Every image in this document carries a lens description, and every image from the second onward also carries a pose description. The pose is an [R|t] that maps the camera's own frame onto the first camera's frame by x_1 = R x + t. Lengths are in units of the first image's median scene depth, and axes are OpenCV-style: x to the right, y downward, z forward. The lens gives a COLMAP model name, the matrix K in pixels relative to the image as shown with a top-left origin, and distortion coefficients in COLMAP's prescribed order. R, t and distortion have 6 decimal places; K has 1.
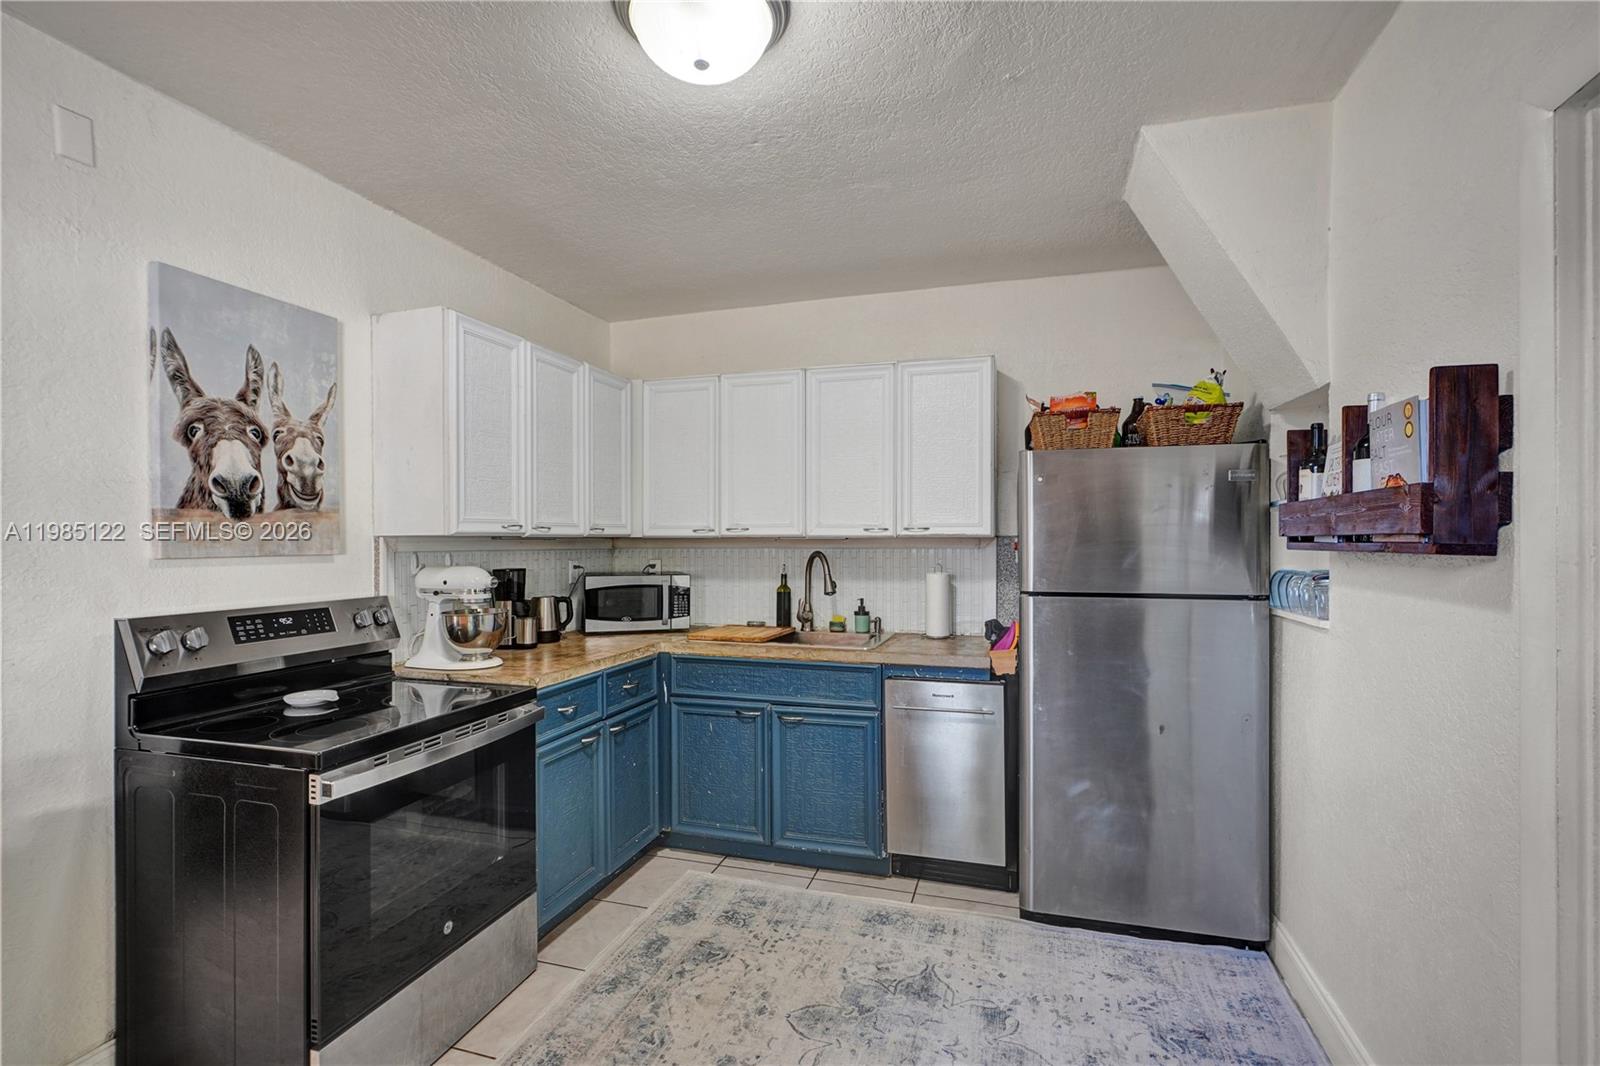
lens RADIAL K [[719.6, 0, 823.0], [0, 719.6, 537.8], [0, 0, 1]] dist [-0.011448, 0.005985]
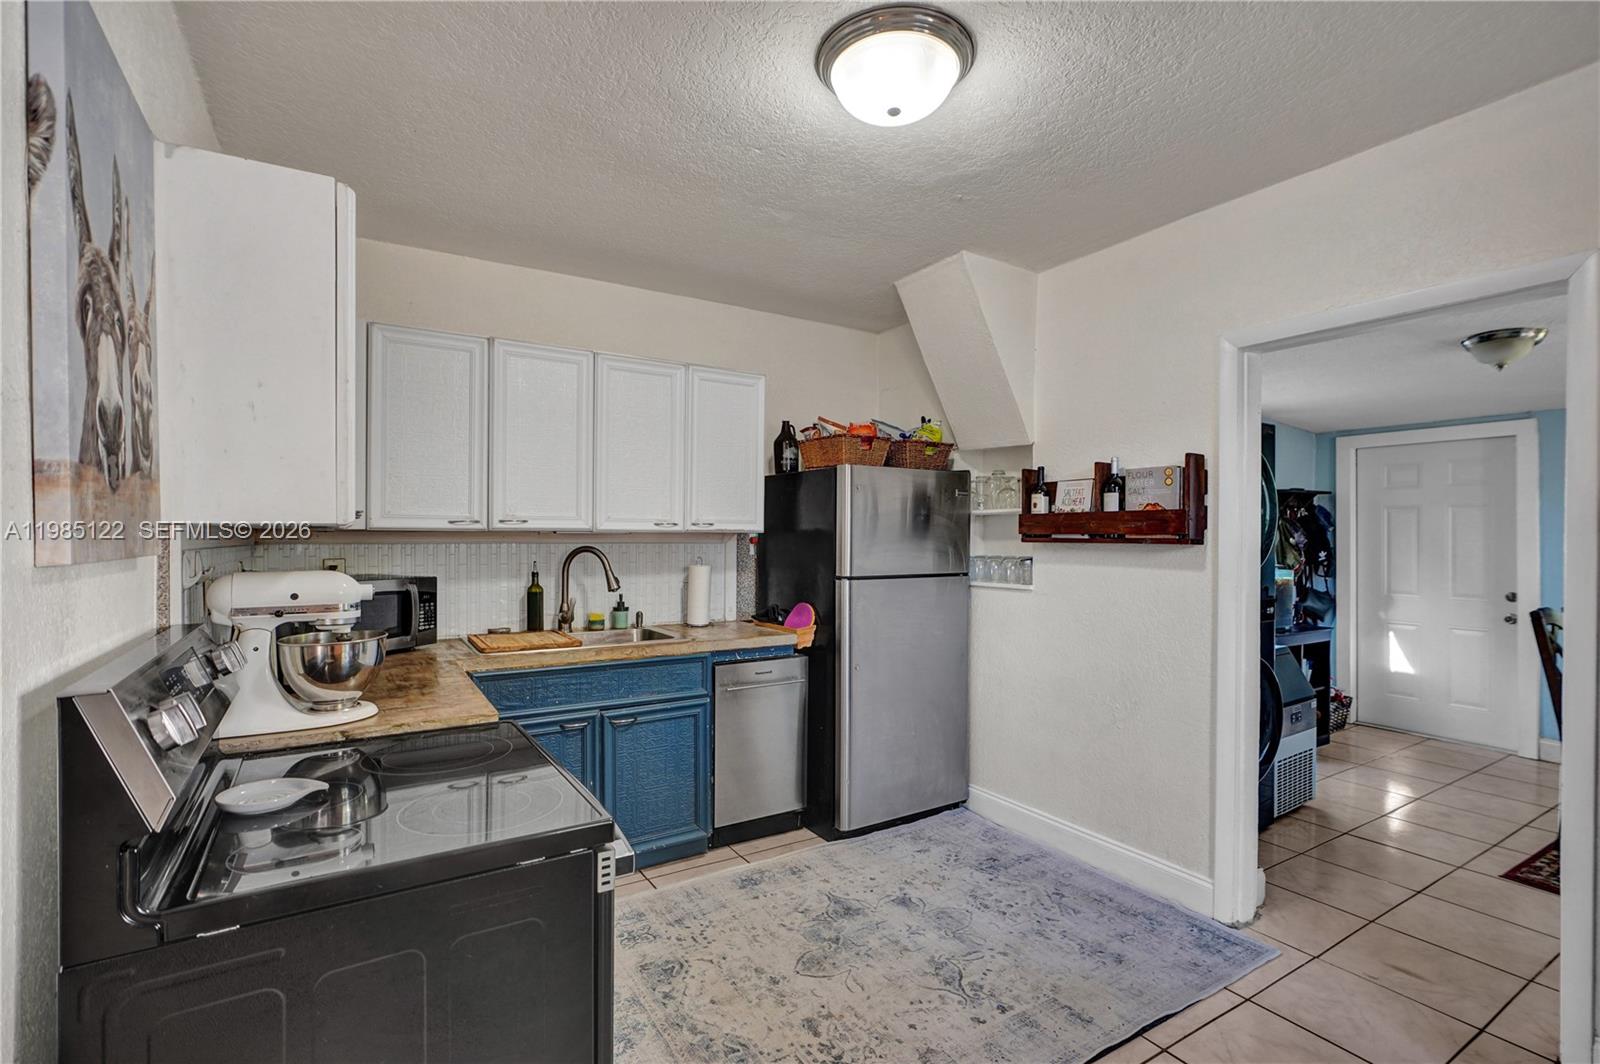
lens RADIAL K [[719.6, 0, 790.1], [0, 719.6, 538.2], [0, 0, 1]] dist [-0.011448, 0.005985]
pose [[0.672353, 0.002476, 0.740226, -0.695951], [-0.007677, 0.999964, 0.003629, 0.003784], [-0.740191, -0.008123, 0.672348, 0.227353]]
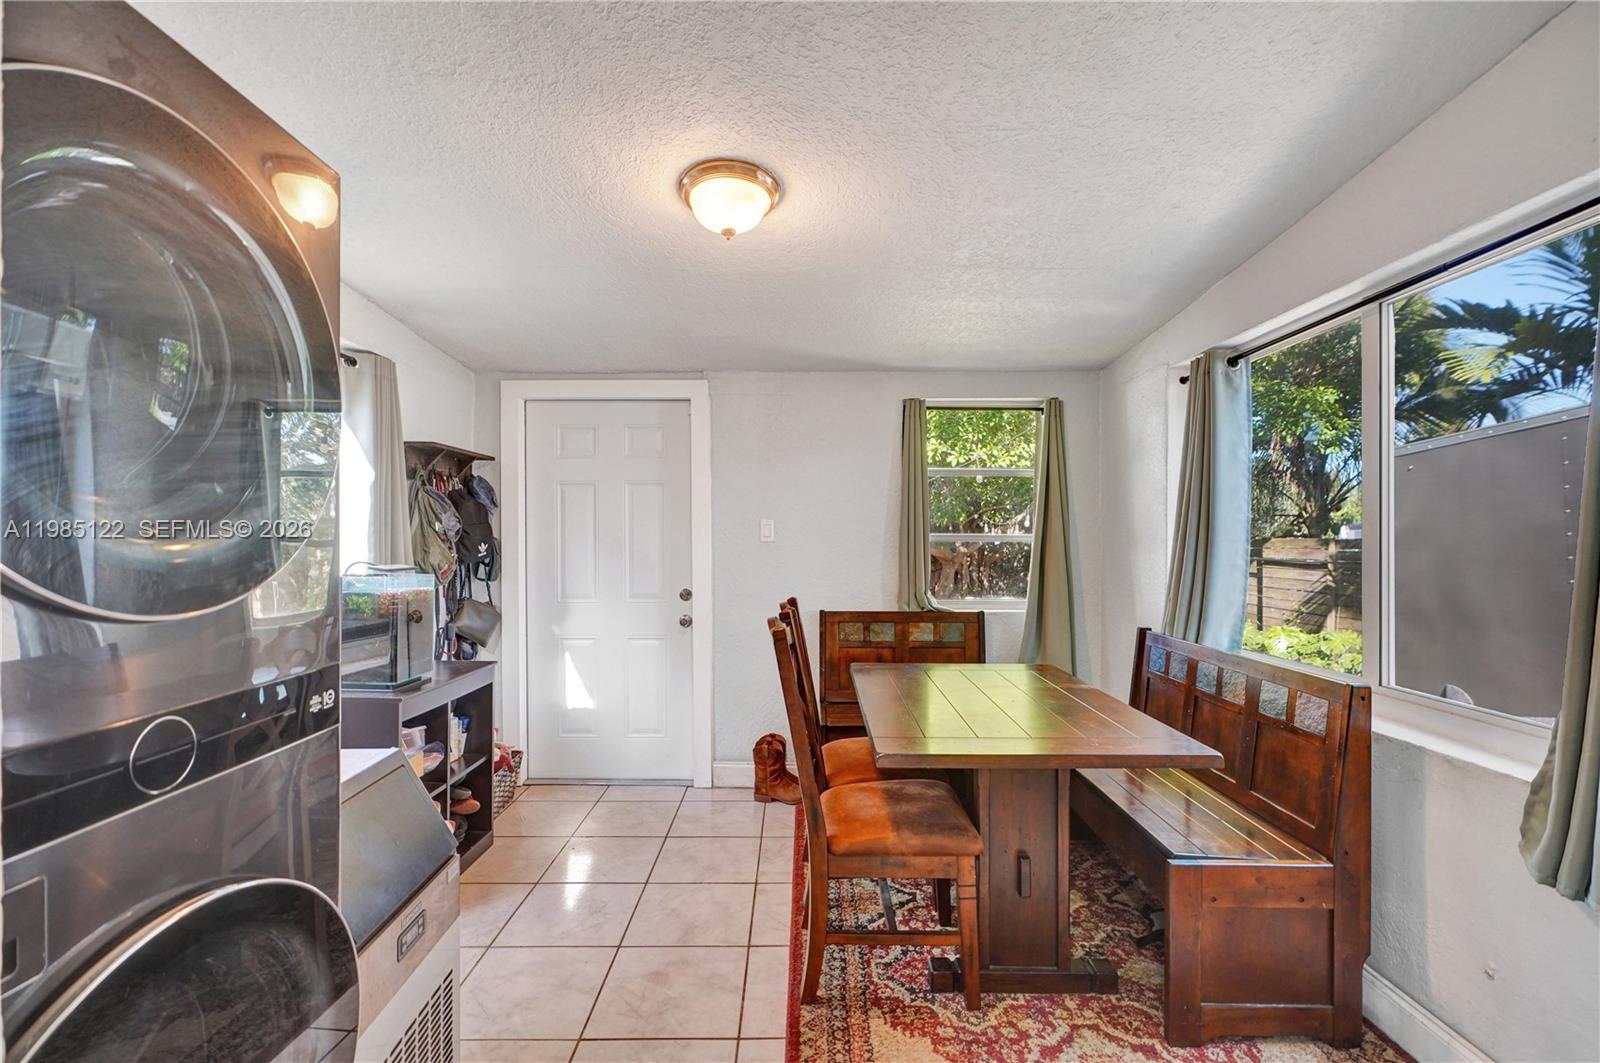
lens RADIAL K [[719.6, 0, 814.7], [0, 719.6, 535.6], [0, 0, 1]] dist [-0.011448, 0.005985]
pose [[-0.313582, -0.000418, 0.949561, 0.323978], [-0.004558, 0.999989, -0.001065, 0.021137], [-0.949550, -0.004662, -0.313581, 0.304454]]
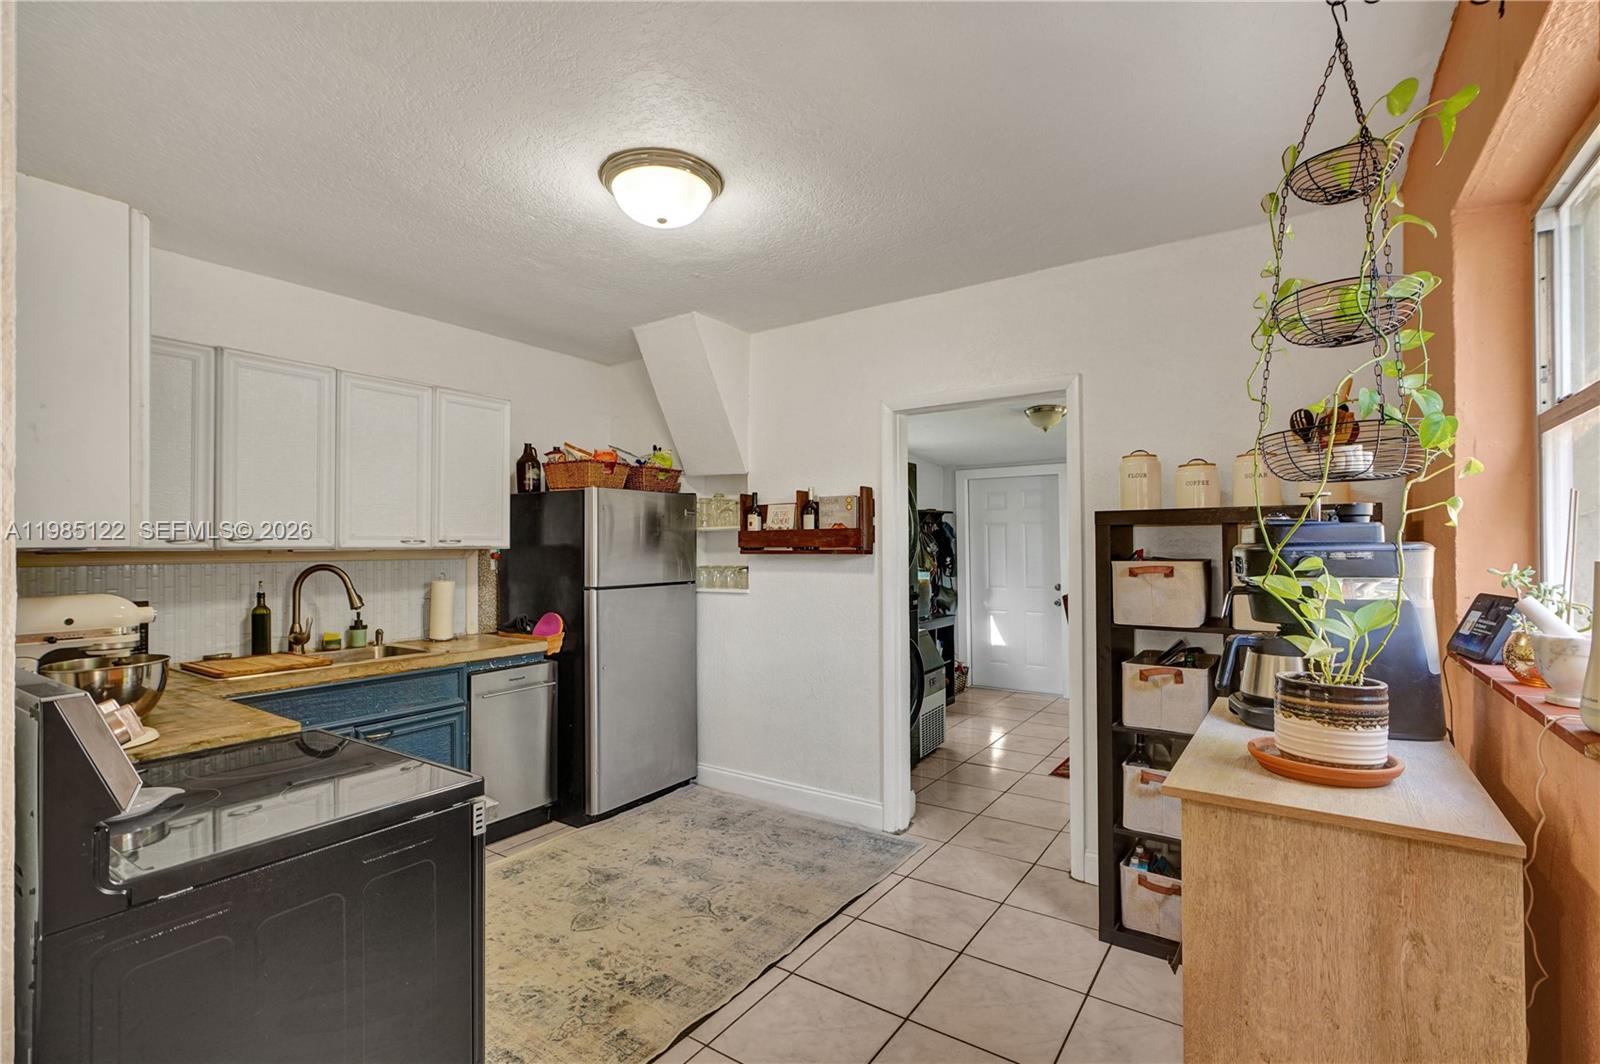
lens RADIAL K [[719.6, 0, 779.4], [0, 719.6, 536.9], [0, 0, 1]] dist [-0.011448, 0.005985]
pose [[0.326079, 0.013027, 0.945253, -0.908848], [0.003529, 0.999881, -0.014997, -0.000918], [-0.945336, 0.008226, 0.325995, 0.196923]]
